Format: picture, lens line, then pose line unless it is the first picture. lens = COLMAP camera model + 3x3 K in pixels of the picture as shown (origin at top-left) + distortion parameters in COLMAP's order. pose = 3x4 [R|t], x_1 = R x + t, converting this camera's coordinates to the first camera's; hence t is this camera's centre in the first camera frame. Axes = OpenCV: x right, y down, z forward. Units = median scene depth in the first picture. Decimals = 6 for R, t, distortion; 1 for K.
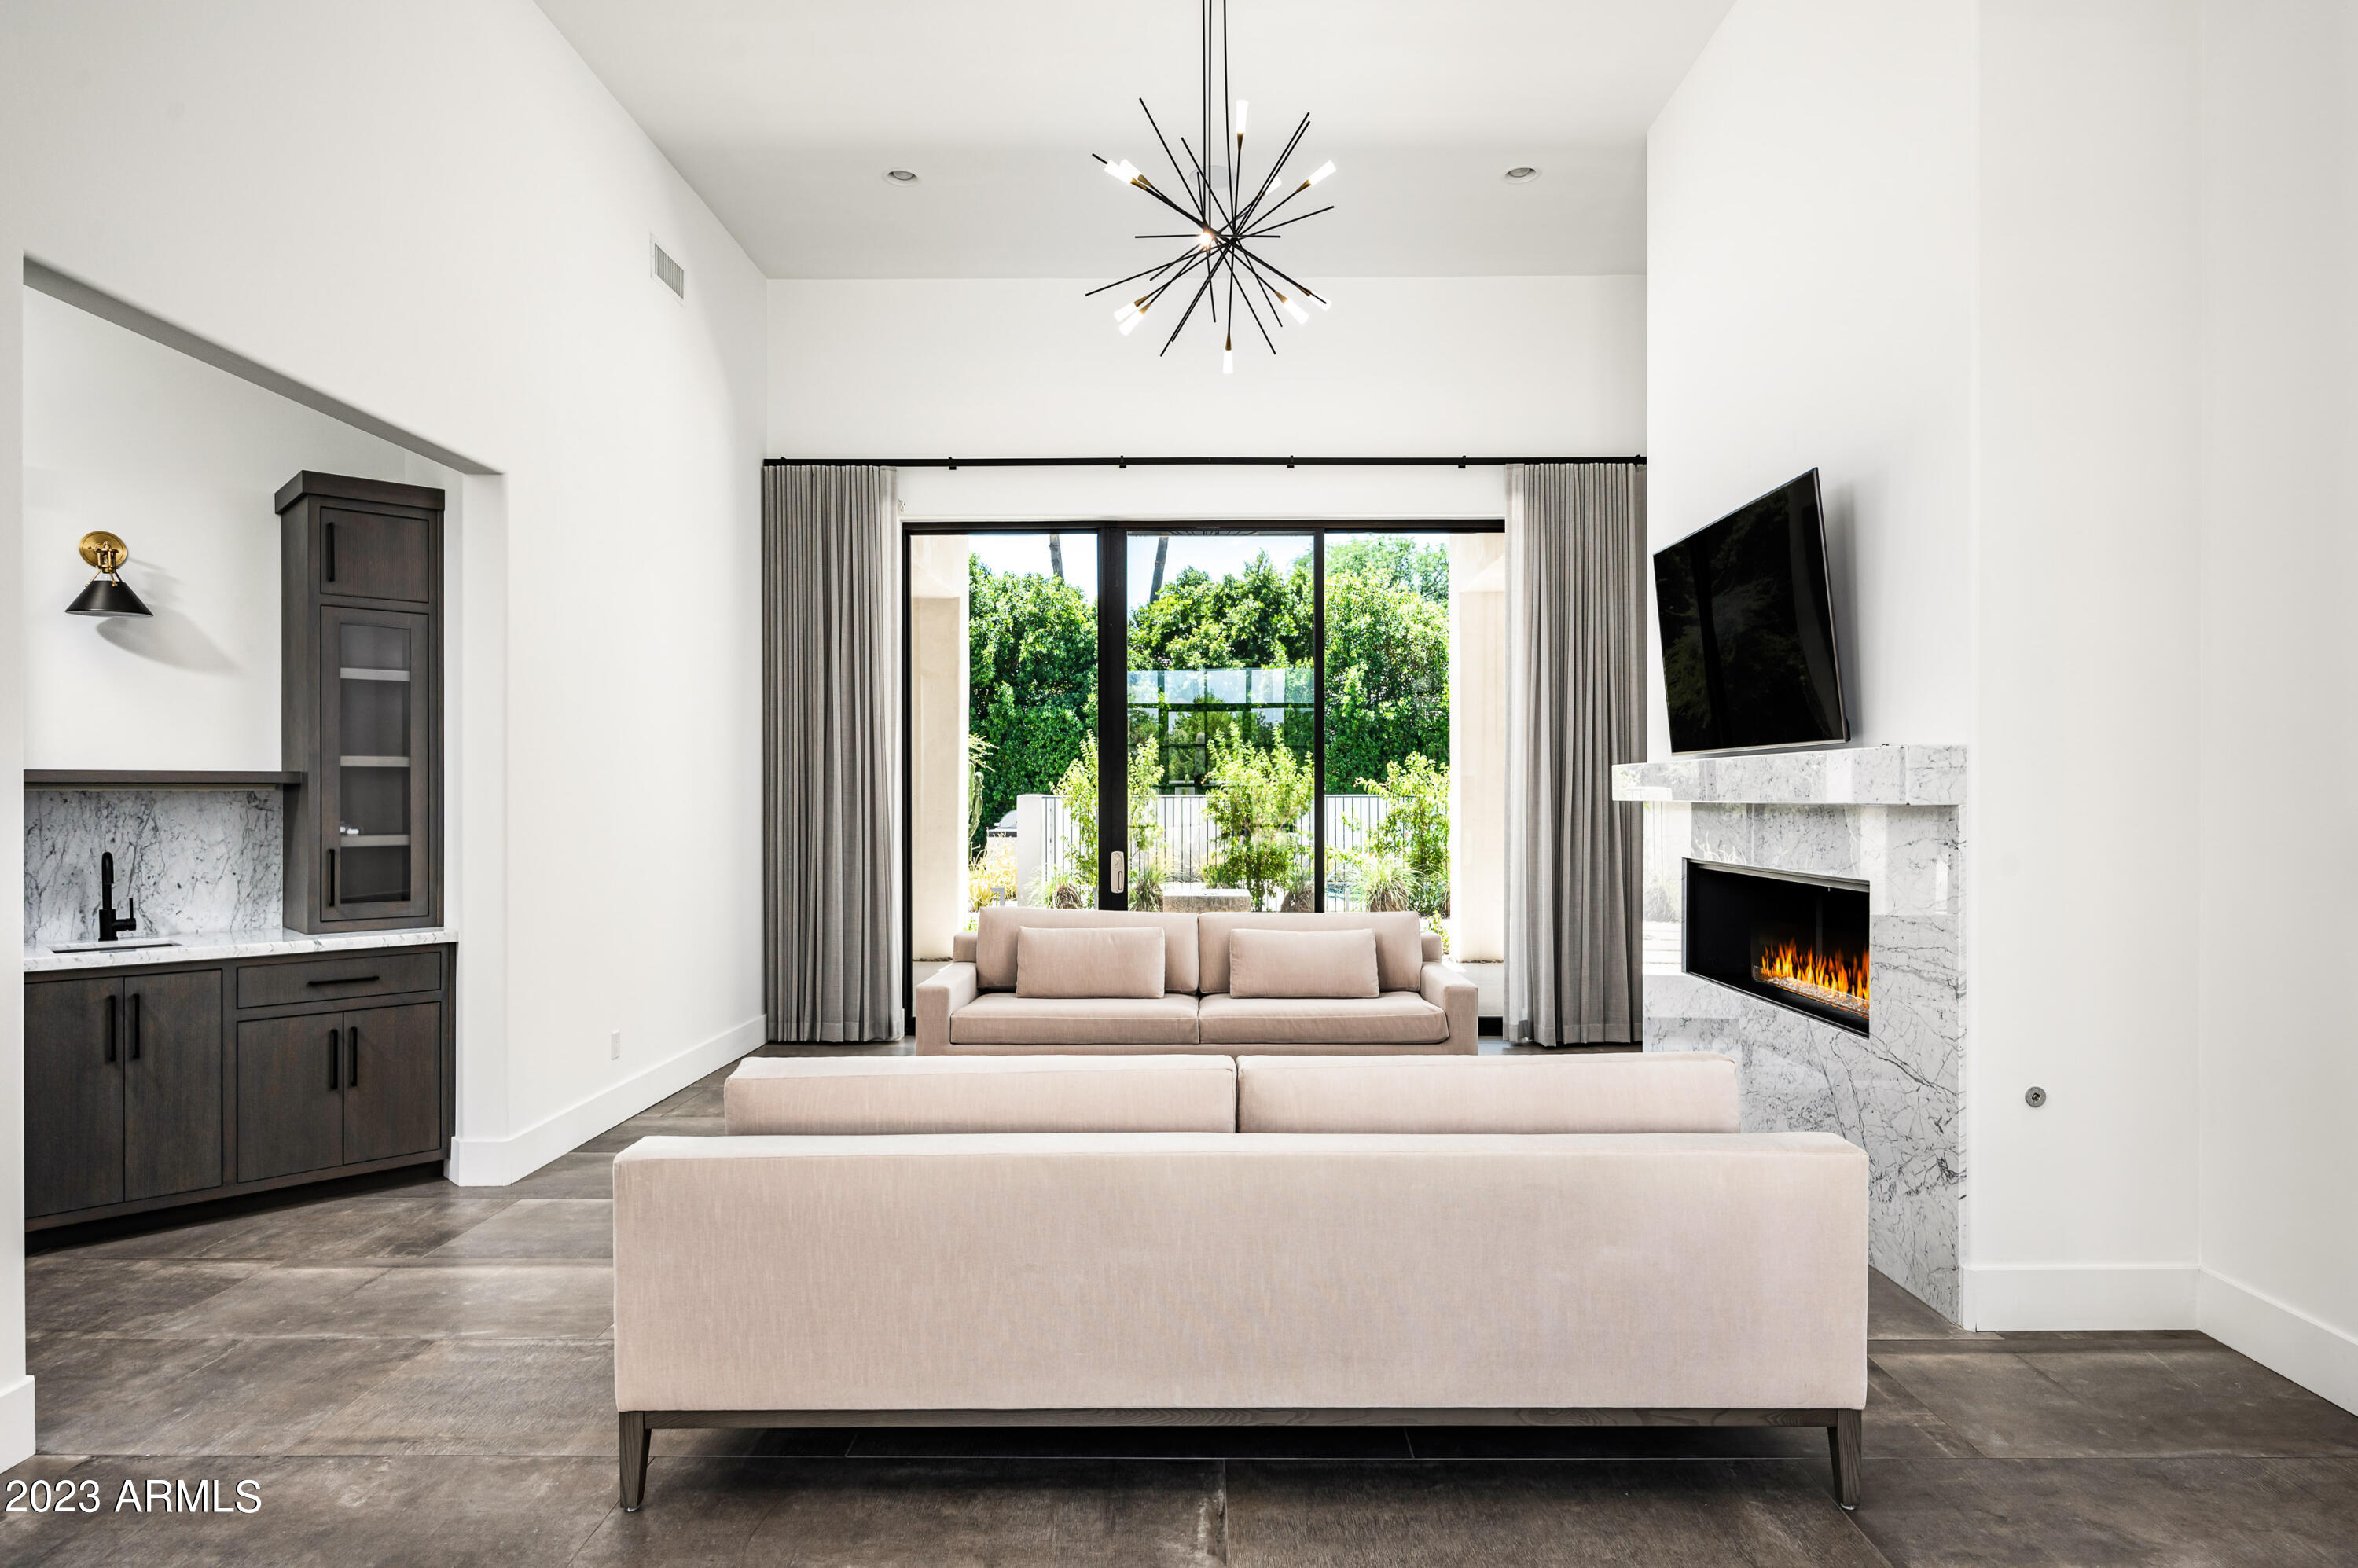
lens RADIAL K [[1343.9, 0, 1179.0], [0, 1343.9, 784.0], [0, 0, 1]] dist [-0.000557, -0.000276]
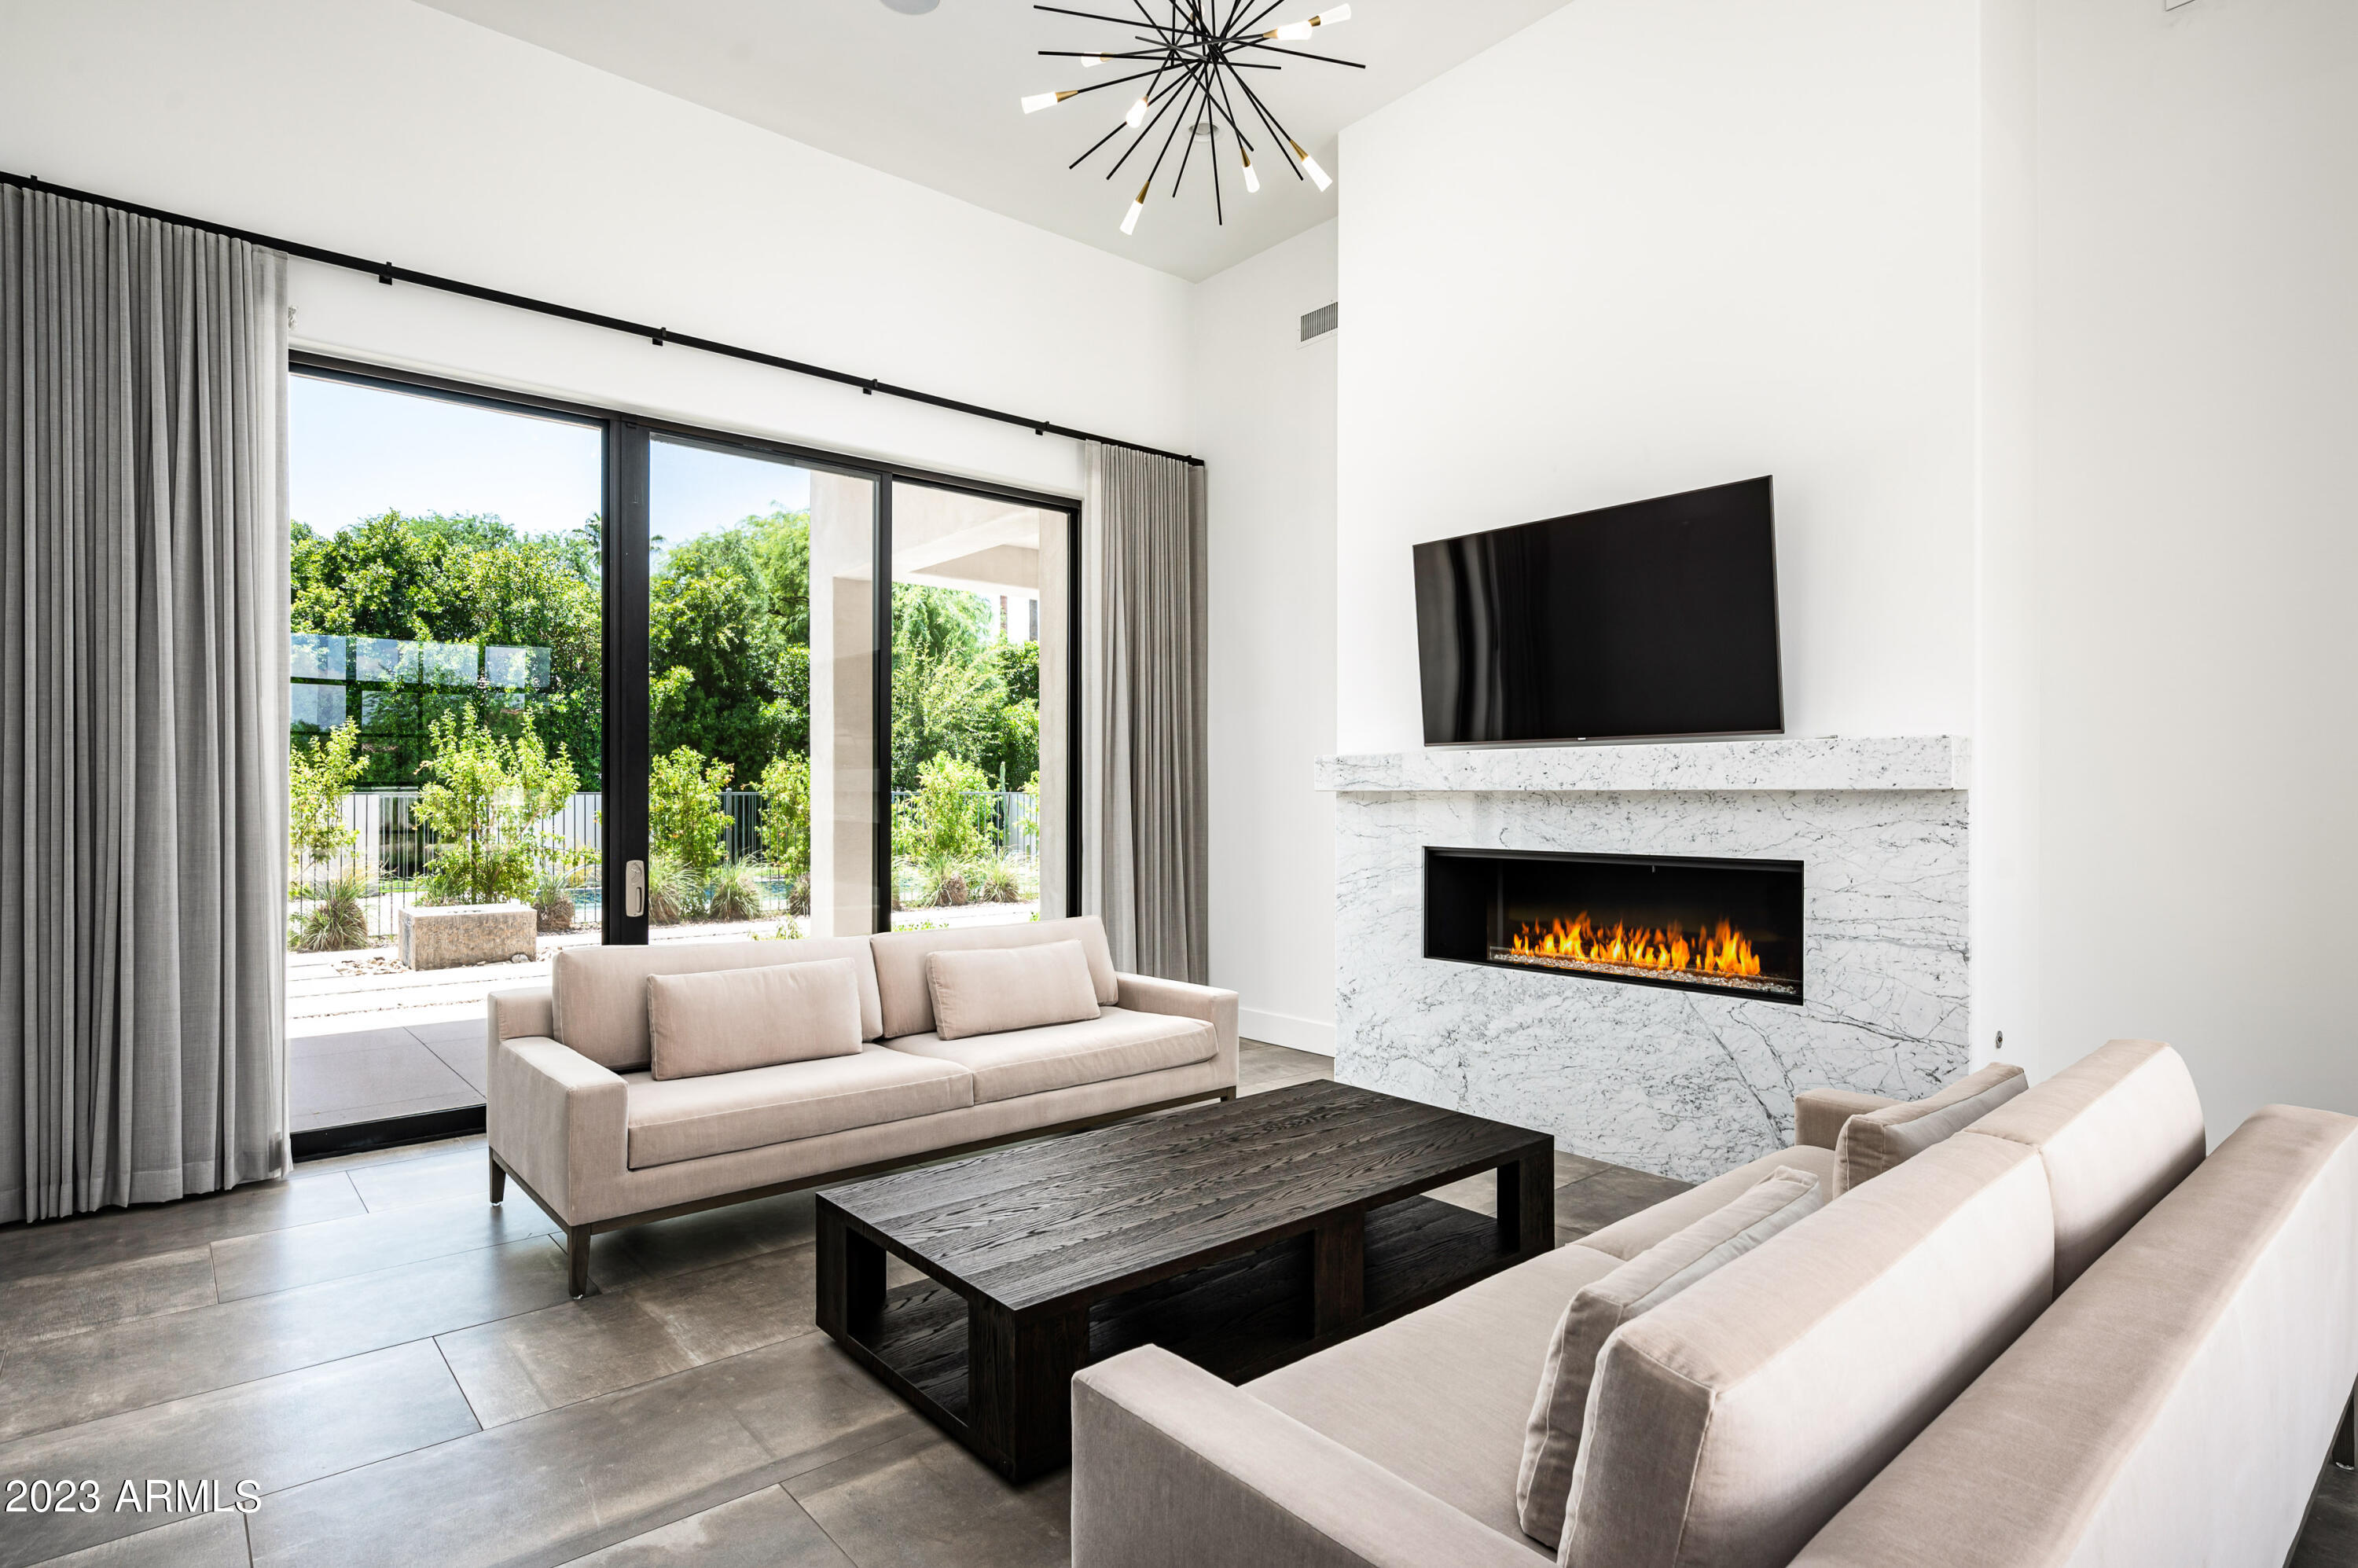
lens RADIAL K [[1216.2, 0, 1179.0], [0, 1216.2, 784.0], [0, 0, 1]] dist [-0.010116, 0.000292]
pose [[0.749411, 0.009578, 0.662036, -0.269211], [-0.007787, 0.999954, -0.005652, 0.009943], [-0.662060, -0.000920, 0.749450, 0.307735]]
